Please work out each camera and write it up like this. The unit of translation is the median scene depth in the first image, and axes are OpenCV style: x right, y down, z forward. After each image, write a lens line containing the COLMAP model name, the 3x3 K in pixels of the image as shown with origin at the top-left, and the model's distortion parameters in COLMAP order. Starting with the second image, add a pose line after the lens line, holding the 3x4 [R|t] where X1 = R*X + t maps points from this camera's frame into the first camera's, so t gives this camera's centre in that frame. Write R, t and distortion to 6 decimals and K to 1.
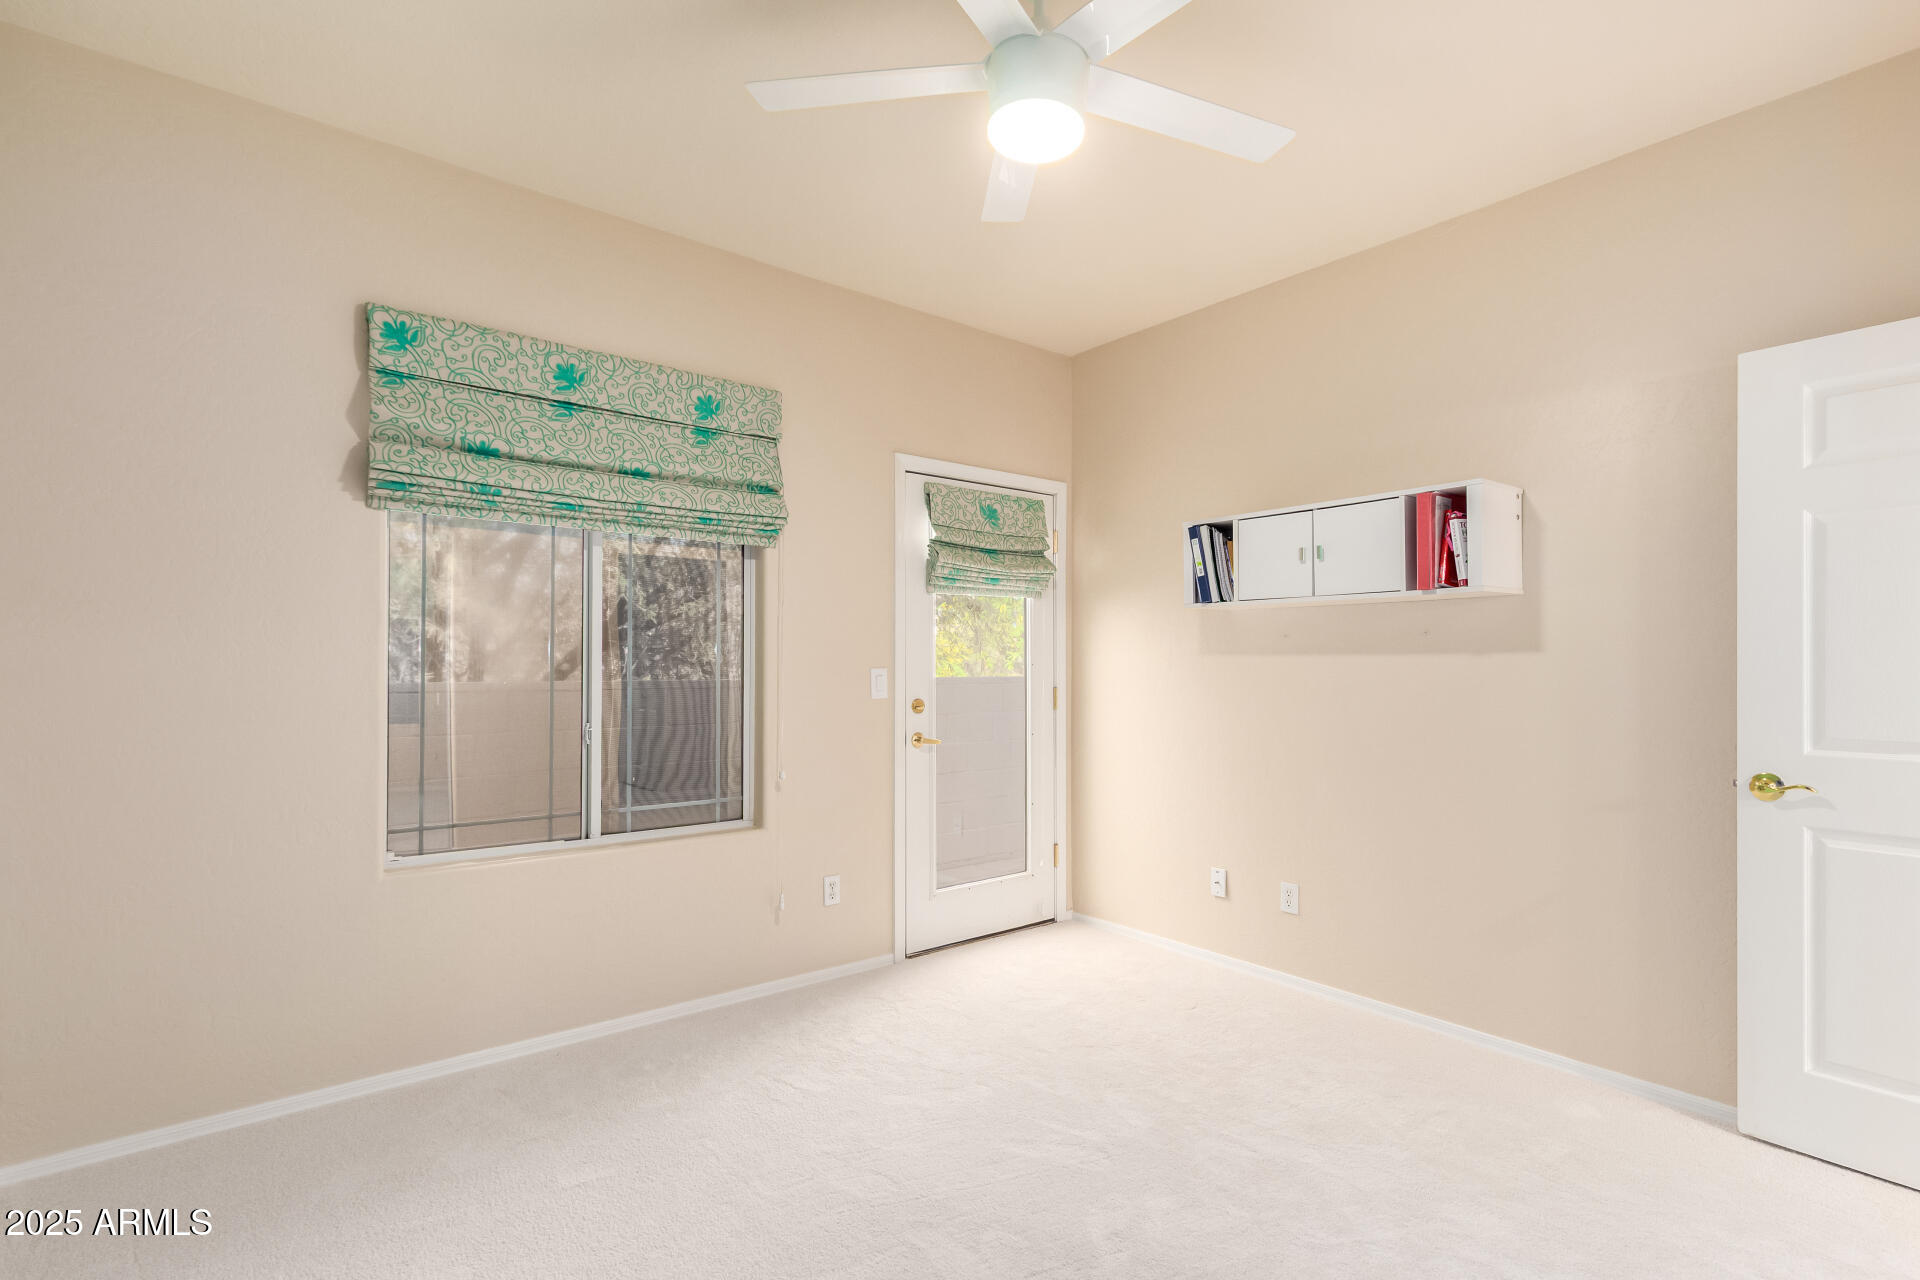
lens RADIAL K [[899.7, 0, 982.1], [0, 899.7, 655.8], [0, 0, 1]] dist [0.020794, -0.000043]
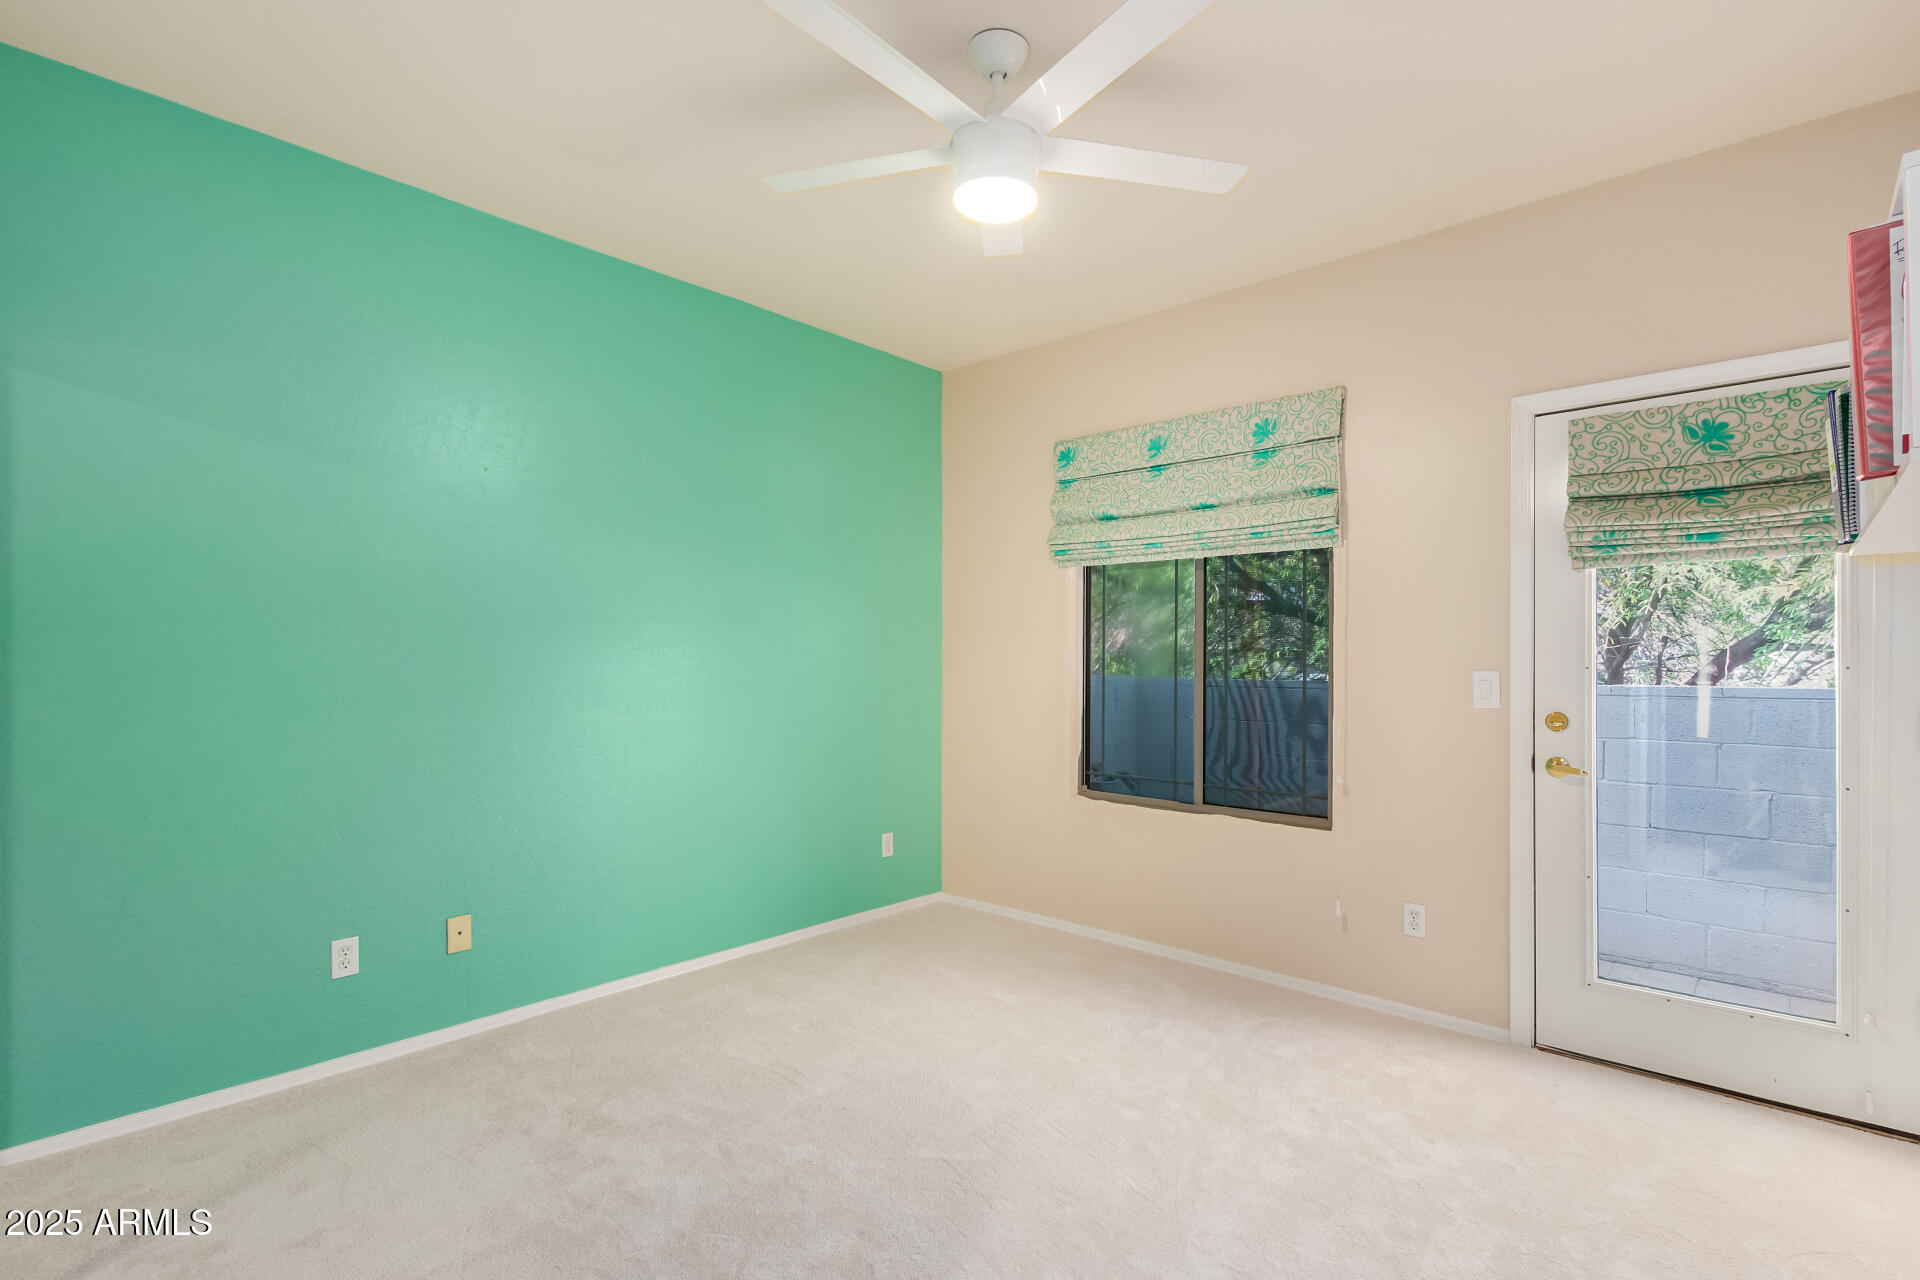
lens RADIAL K [[890.2, 0, 959.9], [0, 890.2, 665.8], [0, 0, 1]] dist [0.014671, -0.000147]
pose [[0.171618, -0.002185, -0.985161, 0.693420], [0.004739, 0.999988, -0.001392, 0.009141], [0.985152, -0.004430, 0.171626, 0.451216]]
